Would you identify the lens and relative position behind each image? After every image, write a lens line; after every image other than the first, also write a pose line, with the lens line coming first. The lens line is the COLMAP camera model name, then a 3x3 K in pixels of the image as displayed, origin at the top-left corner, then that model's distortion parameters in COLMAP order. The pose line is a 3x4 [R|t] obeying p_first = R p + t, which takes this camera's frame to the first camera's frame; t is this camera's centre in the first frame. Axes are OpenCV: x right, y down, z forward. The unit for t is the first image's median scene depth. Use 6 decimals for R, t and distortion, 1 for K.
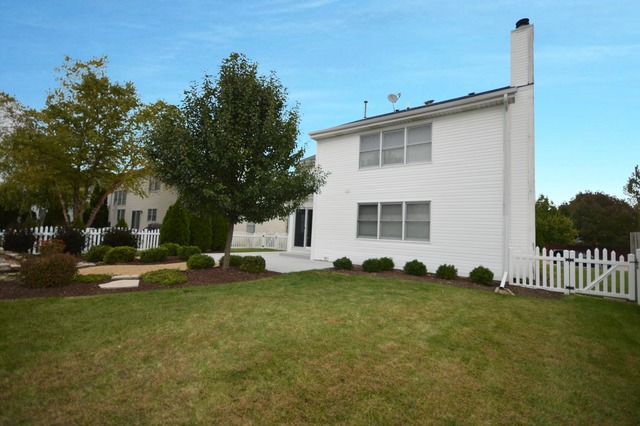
lens RADIAL K [[288.2, 0, 320.0], [0, 288.2, 212.8], [0, 0, 1]] dist [-0.001186, 0.000319]
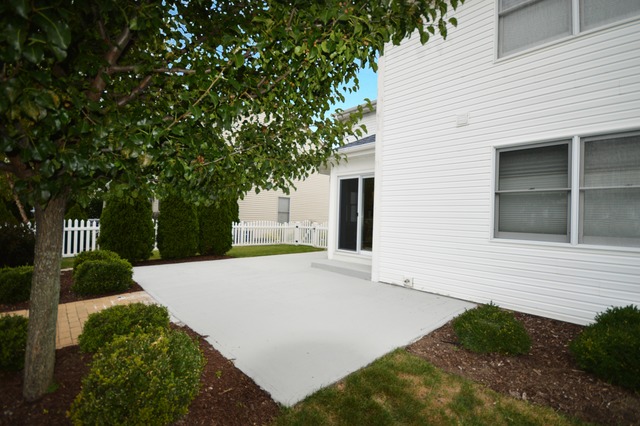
lens RADIAL K [[288.2, 0, 319.8], [0, 288.2, 212.4], [0, 0, 1]] dist [-0.001186, 0.000319]
pose [[0.983578, -0.016166, -0.179756, -0.032688], [0.024713, 0.998663, 0.045412, 0.028887], [0.178781, -0.049108, 0.982662, 0.570829]]
